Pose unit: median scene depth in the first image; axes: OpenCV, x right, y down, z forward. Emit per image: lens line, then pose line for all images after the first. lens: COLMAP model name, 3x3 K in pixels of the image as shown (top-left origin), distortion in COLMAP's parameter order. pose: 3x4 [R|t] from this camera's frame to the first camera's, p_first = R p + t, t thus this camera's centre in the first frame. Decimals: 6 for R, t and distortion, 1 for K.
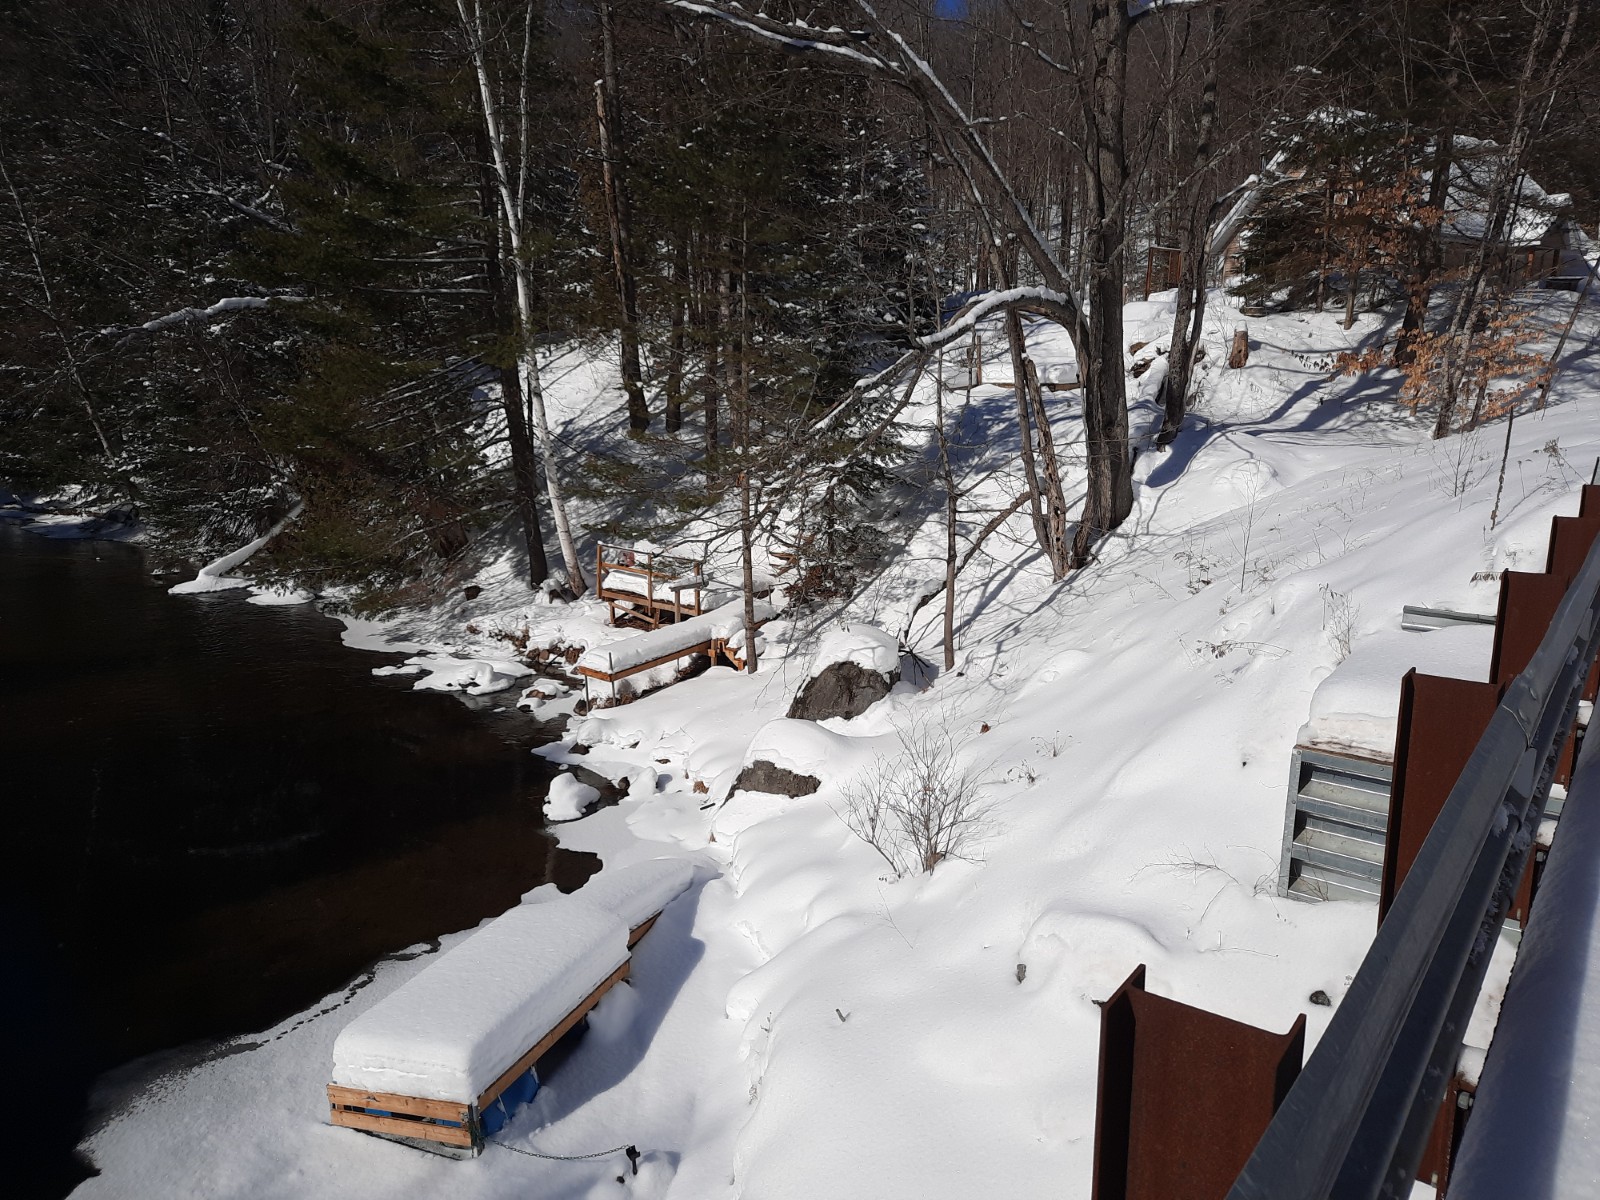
lens RADIAL K [[1176.8, 0, 799.8], [0, 1176.8, 598.2], [0, 0, 1]] dist [0.039971, -0.002560]
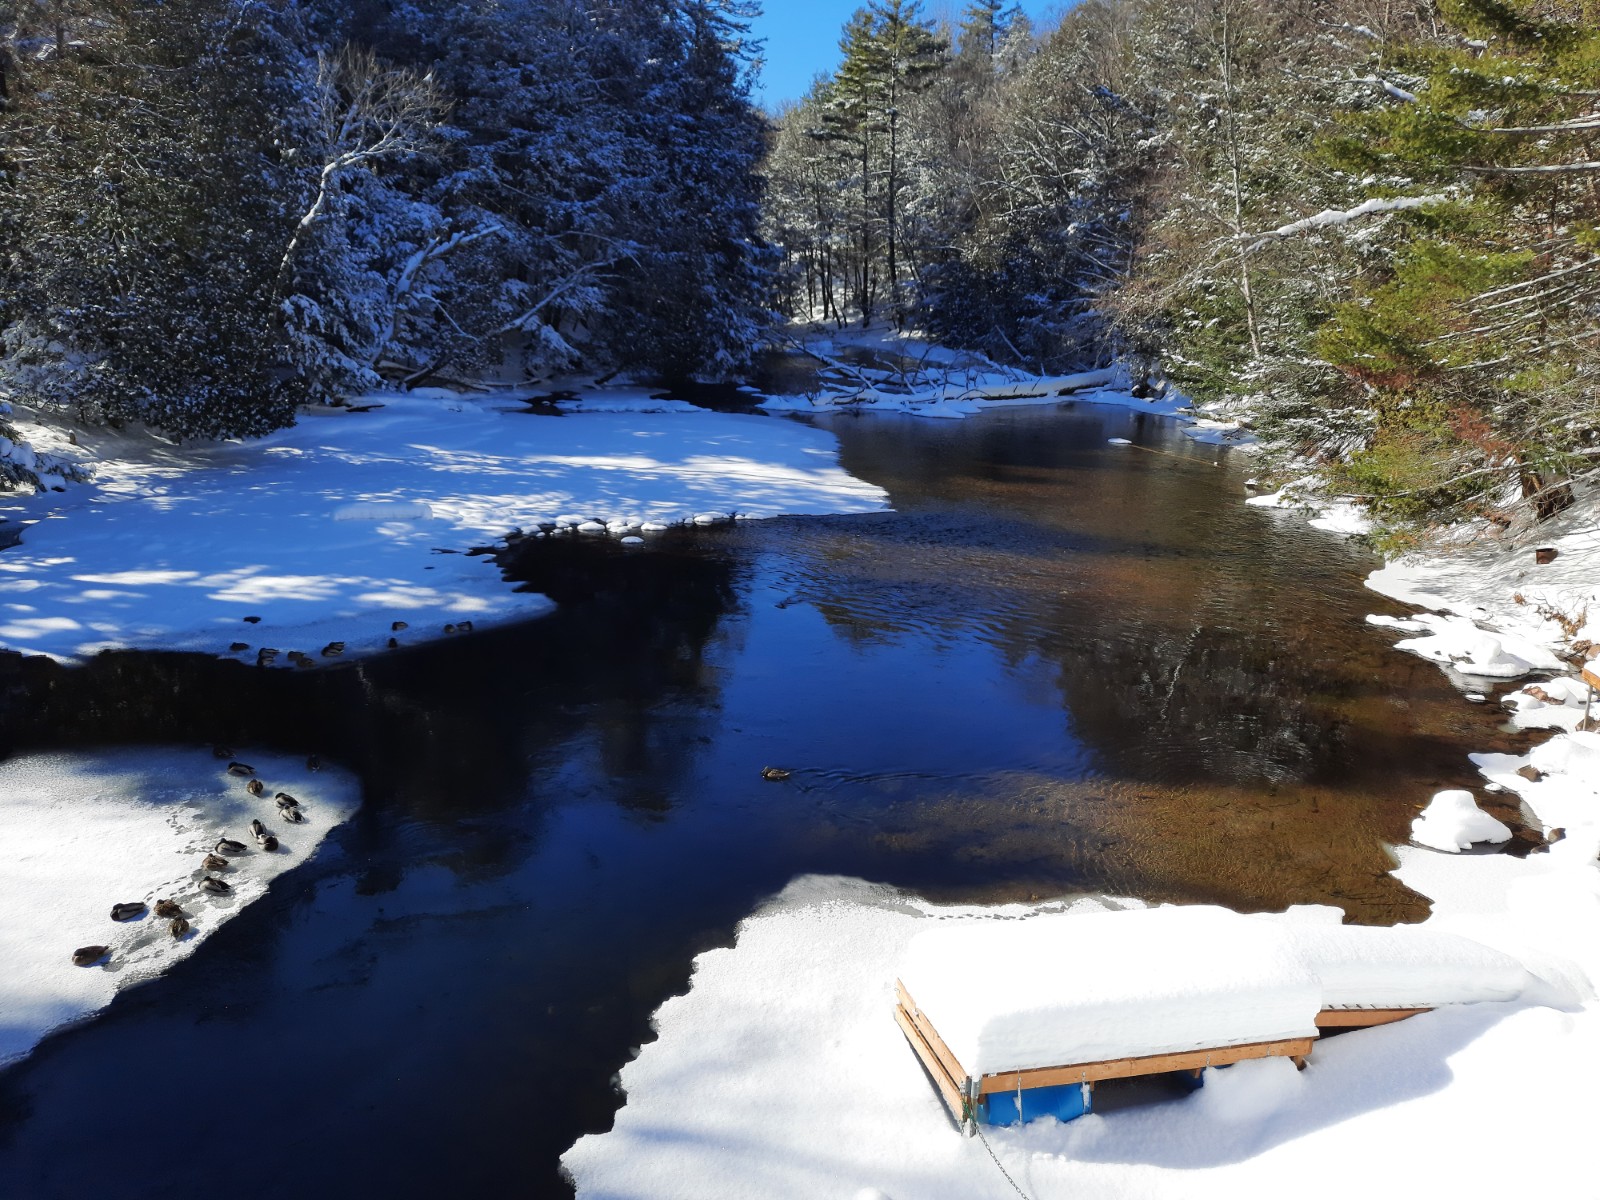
lens RADIAL K [[1176.8, 0, 799.1], [0, 1176.8, 605.1], [0, 0, 1]] dist [0.039971, -0.002560]
pose [[0.571209, 0.228367, -0.788396, 0.099453], [-0.180703, 0.971938, 0.150608, -0.003522], [0.800666, 0.056437, 0.596447, 0.151608]]
